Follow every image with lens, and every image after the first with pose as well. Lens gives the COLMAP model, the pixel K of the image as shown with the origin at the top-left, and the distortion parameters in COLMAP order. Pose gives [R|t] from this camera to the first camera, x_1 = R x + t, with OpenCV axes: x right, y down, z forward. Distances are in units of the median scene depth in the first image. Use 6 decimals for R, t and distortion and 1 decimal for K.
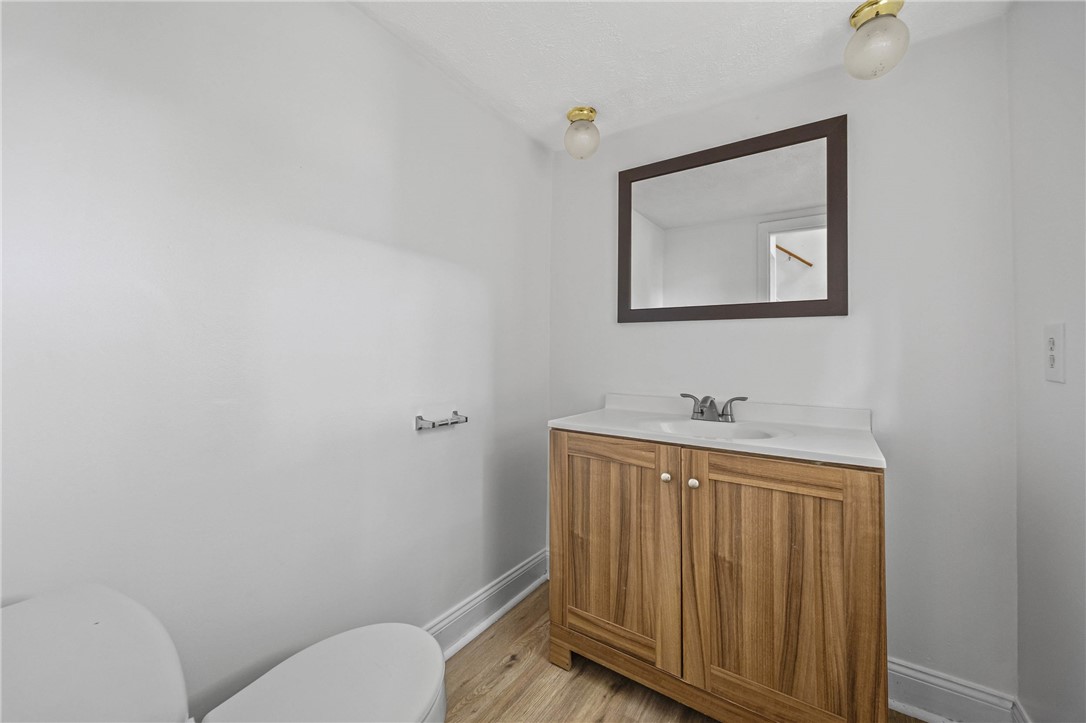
lens RADIAL K [[418.6, 0, 540.4], [0, 418.6, 353.4], [0, 0, 1]] dist [0.007542, -0.000232]
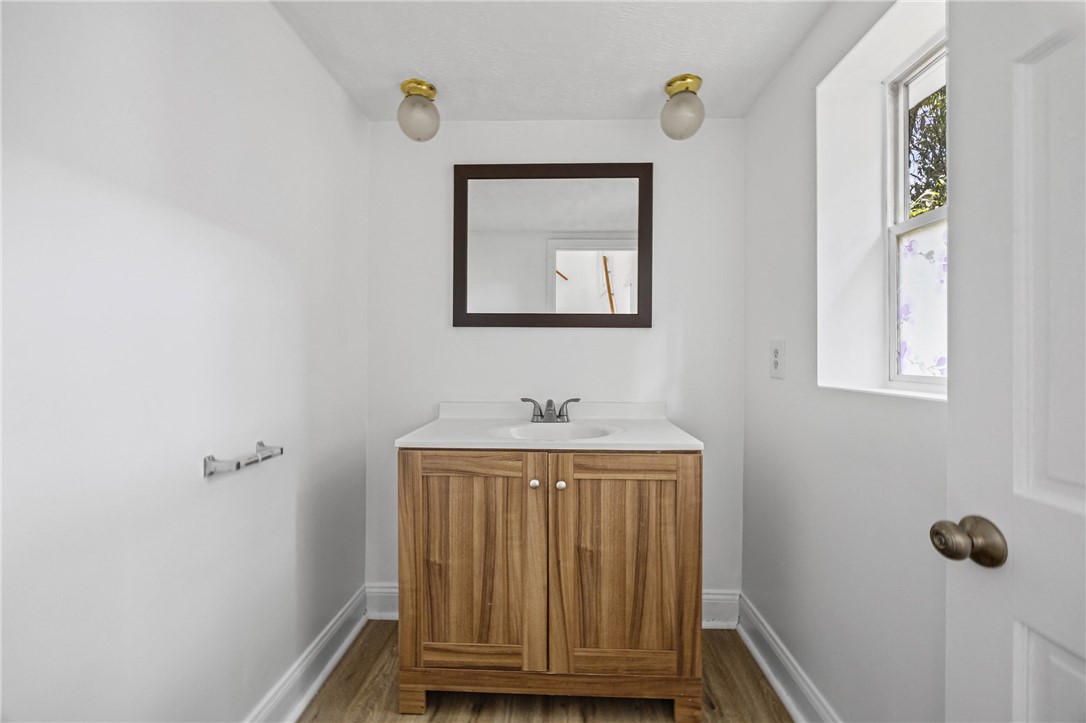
lens RADIAL K [[418.6, 0, 545.0], [0, 418.6, 364.1], [0, 0, 1]] dist [0.007542, -0.000232]
pose [[0.846709, -0.018031, 0.531751, -0.190879], [0.003612, 0.999597, 0.028144, -0.019961], [-0.532045, -0.021909, 0.846433, 0.121461]]
